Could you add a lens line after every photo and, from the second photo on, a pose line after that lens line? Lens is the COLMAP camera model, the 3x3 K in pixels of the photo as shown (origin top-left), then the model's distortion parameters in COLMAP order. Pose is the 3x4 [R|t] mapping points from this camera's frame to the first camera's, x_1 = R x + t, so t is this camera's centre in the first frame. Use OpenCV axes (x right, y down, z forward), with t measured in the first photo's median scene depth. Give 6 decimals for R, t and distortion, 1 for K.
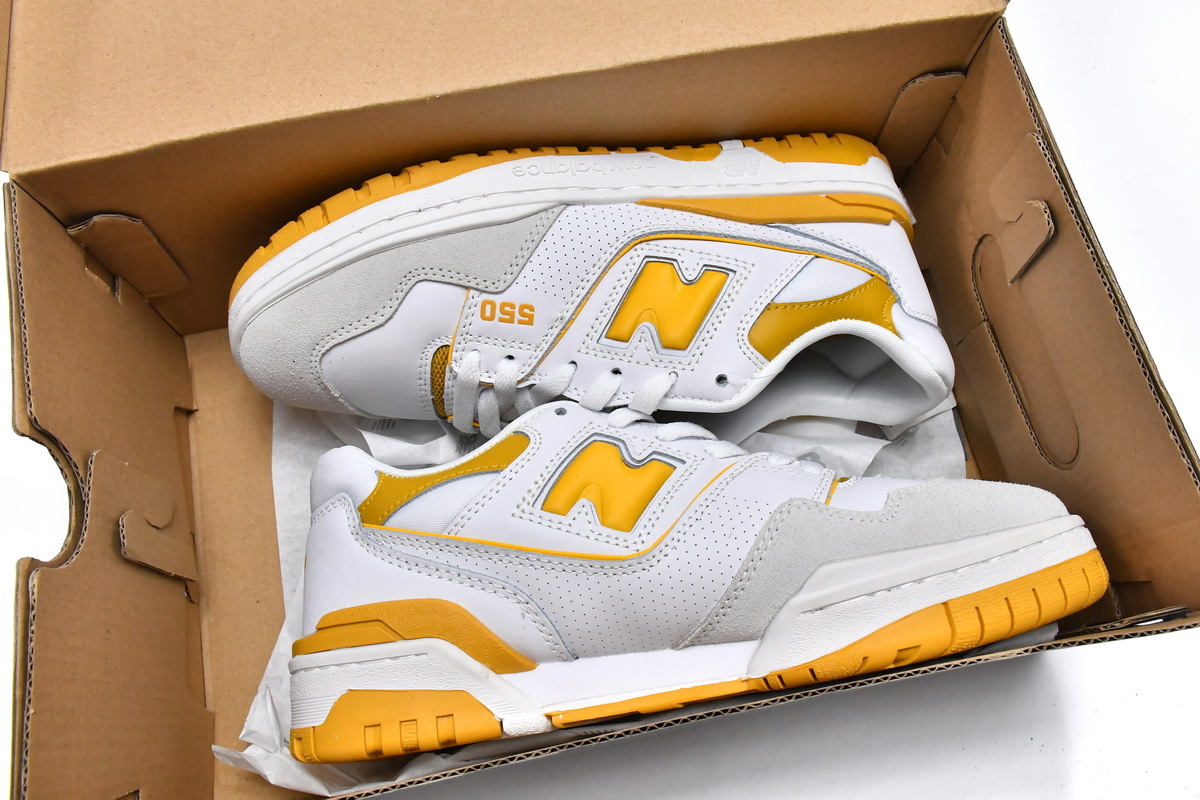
lens RADIAL K [[926.1, 0, 587.6], [0, 926.1, 401.8], [0, 0, 1]] dist [0.002988, -0.001415]
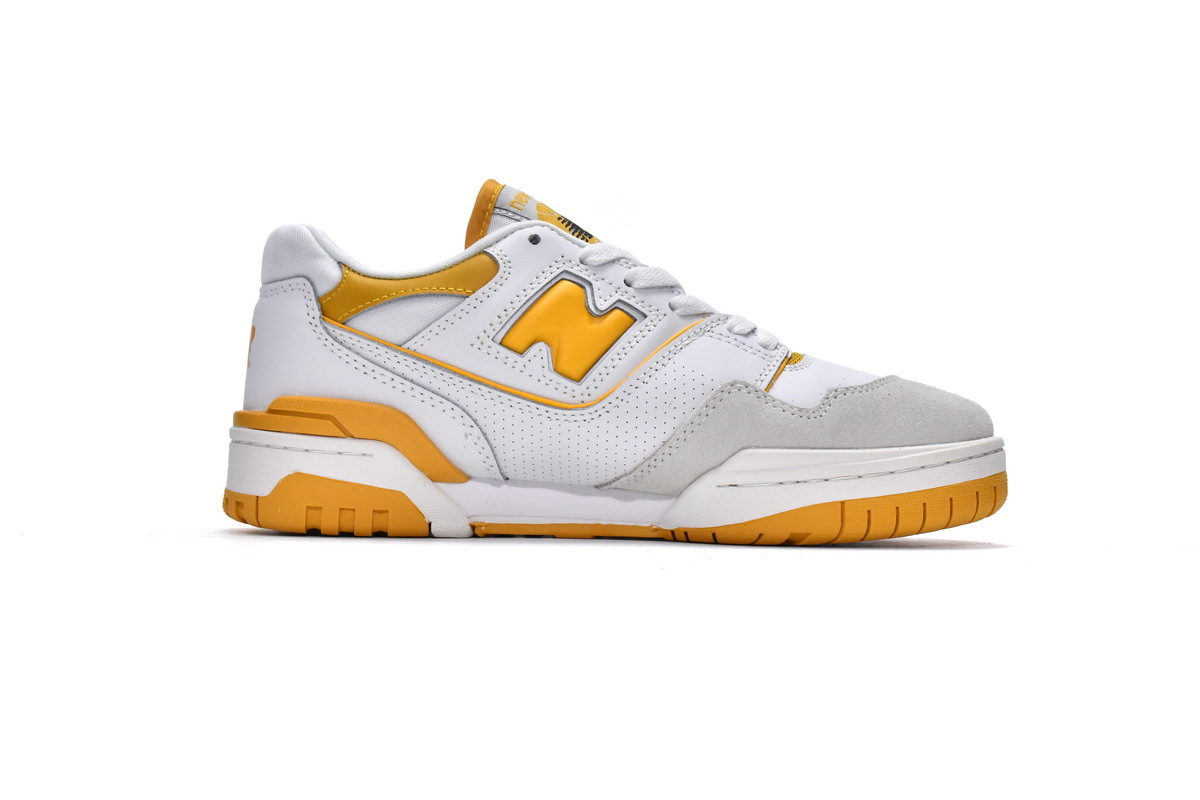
lens RADIAL K [[1745.9, 0, 602.3], [0, 1745.9, 399.8], [0, 0, 1]] dist [0.012169, 0.000000]
pose [[0.979474, 0.180912, 0.088889, -0.101314], [-0.200512, 0.919594, 0.337848, -0.517273], [-0.020622, -0.348736, 0.936994, -0.869282]]
